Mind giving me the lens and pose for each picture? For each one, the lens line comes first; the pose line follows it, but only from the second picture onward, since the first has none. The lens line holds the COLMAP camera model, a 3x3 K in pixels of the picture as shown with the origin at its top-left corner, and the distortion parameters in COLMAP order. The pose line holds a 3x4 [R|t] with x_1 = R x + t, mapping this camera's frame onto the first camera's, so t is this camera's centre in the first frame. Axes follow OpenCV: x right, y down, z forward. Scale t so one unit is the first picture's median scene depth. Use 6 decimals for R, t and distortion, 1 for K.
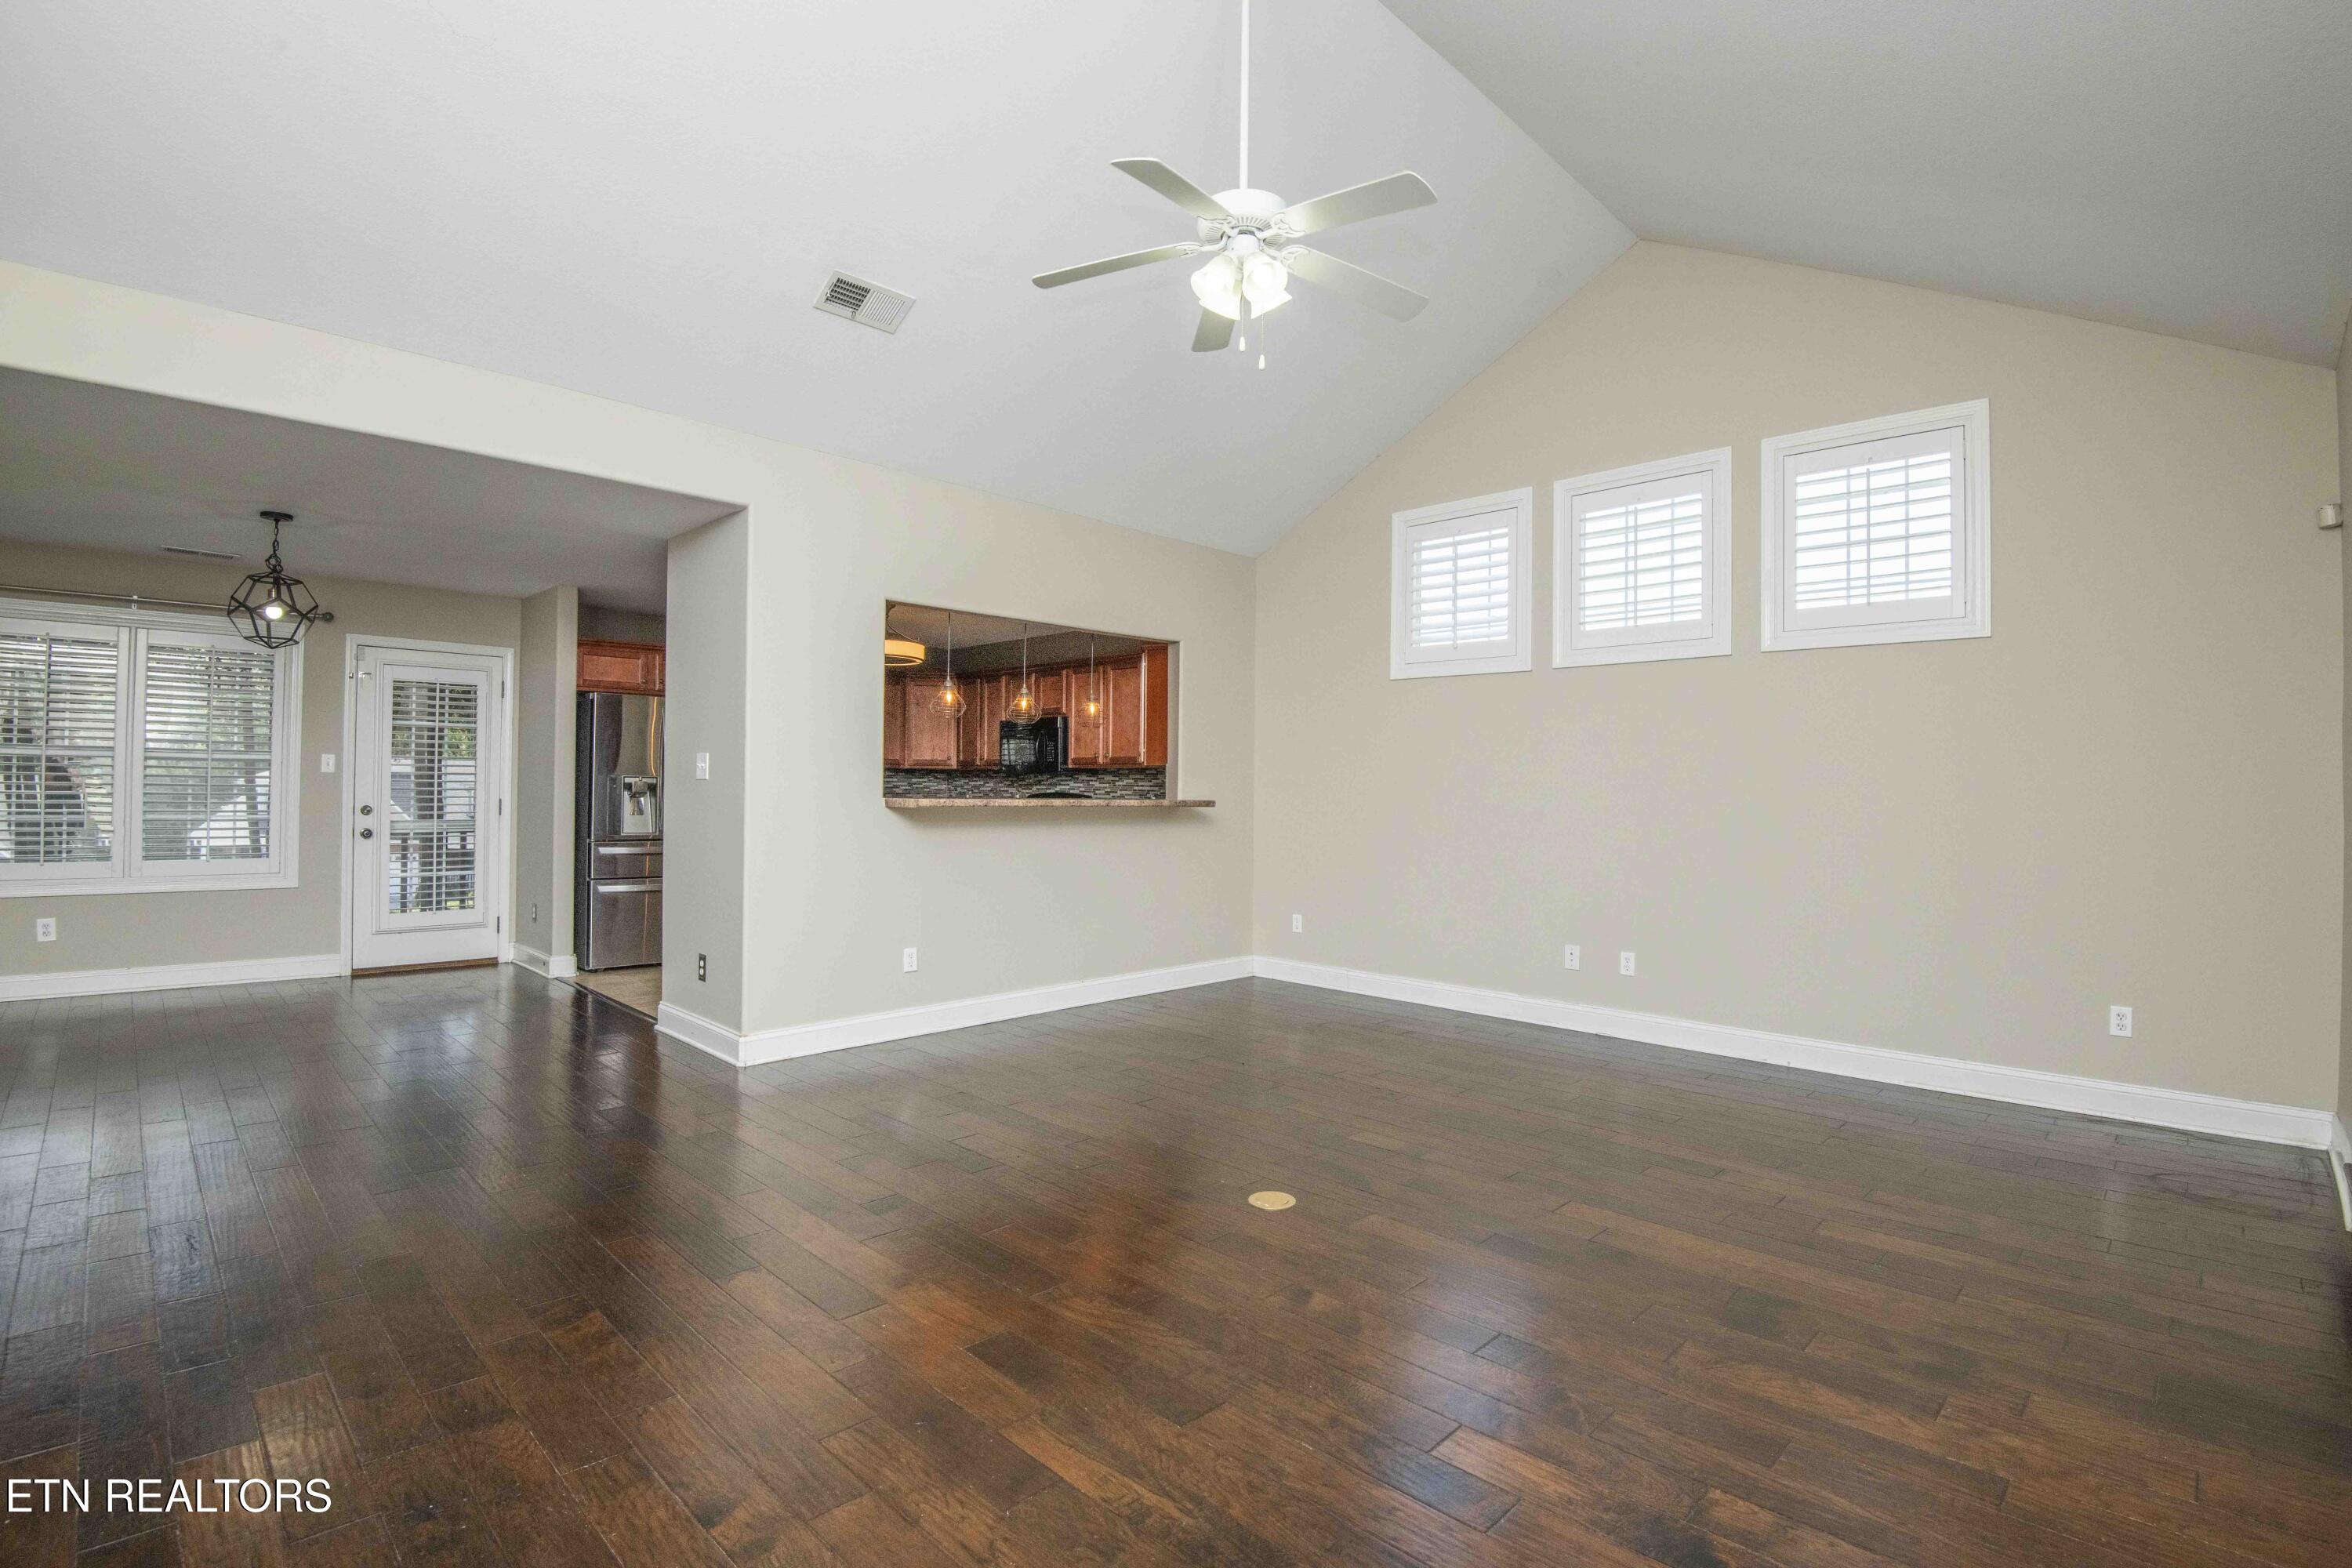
lens RADIAL K [[1057.7, 0, 1179.1], [0, 1057.7, 783.4], [0, 0, 1]] dist [-0.050018, 0.000036]
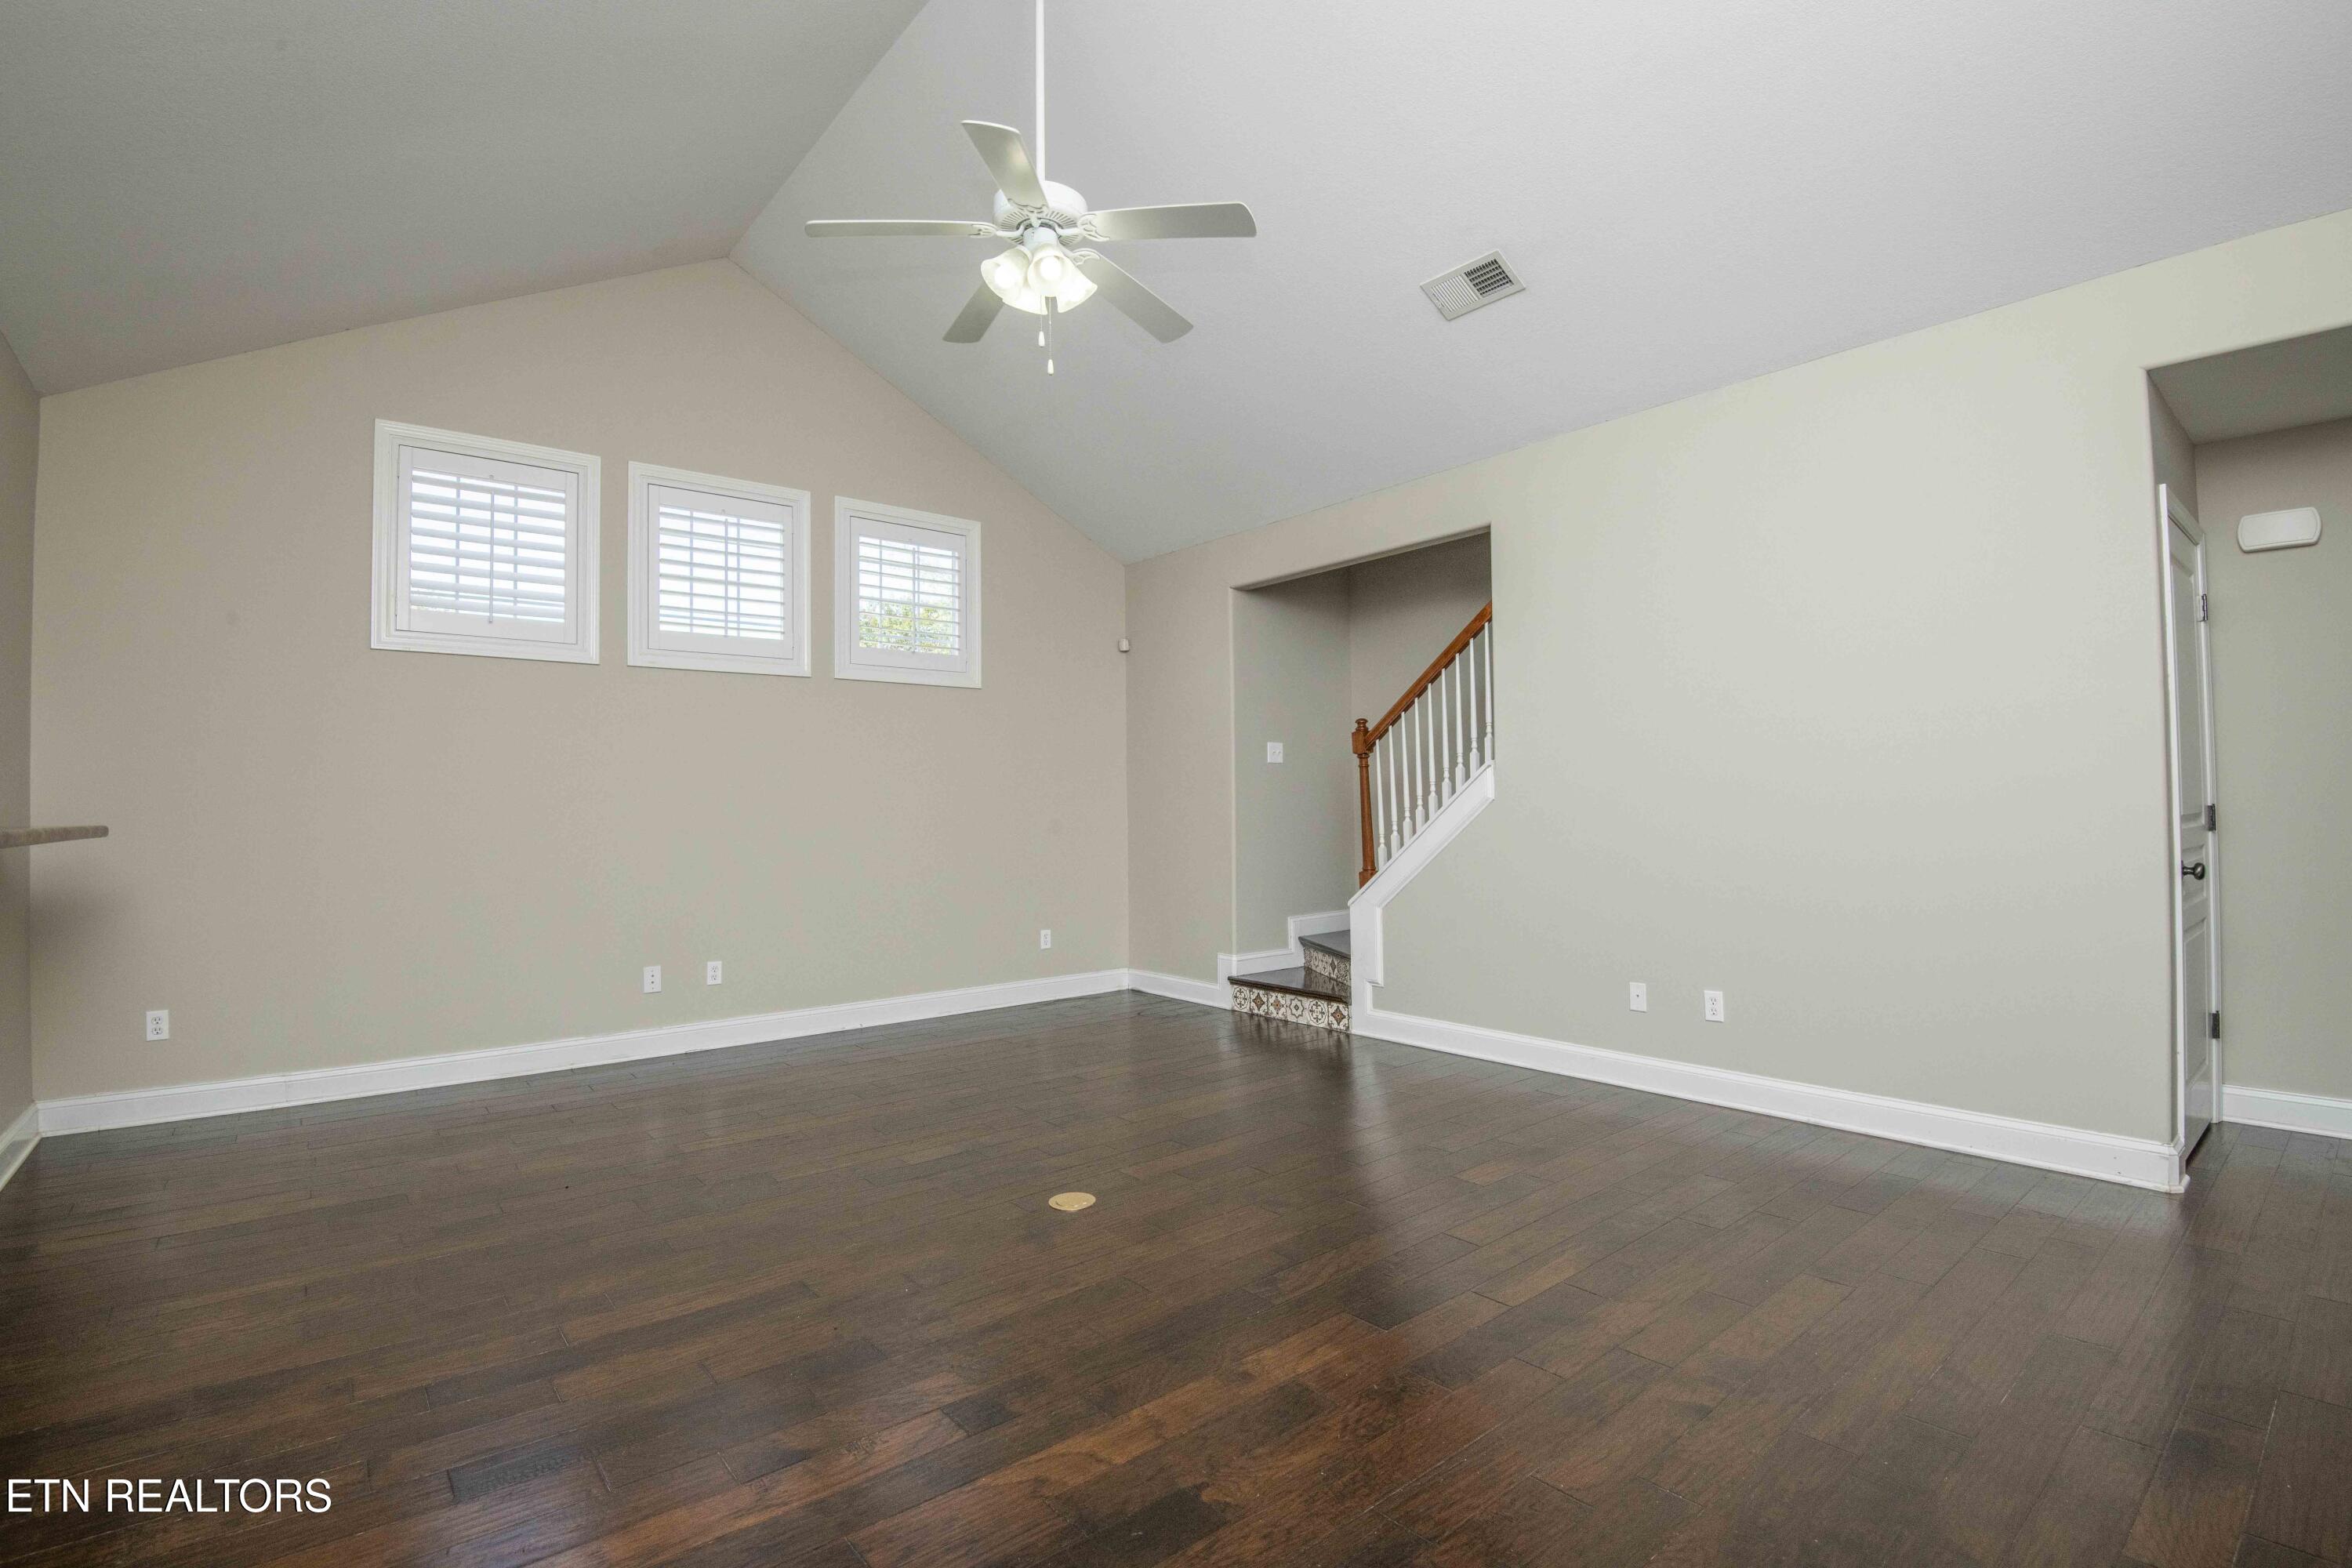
lens RADIAL K [[1057.7, 0, 1179.1], [0, 1057.7, 783.4], [0, 0, 1]] dist [-0.050018, 0.000036]
pose [[0.084156, 0.007092, 0.996427, -0.524805], [0.010117, 0.999917, -0.007972, 0.004571], [-0.996401, 0.010752, 0.084078, 0.471773]]
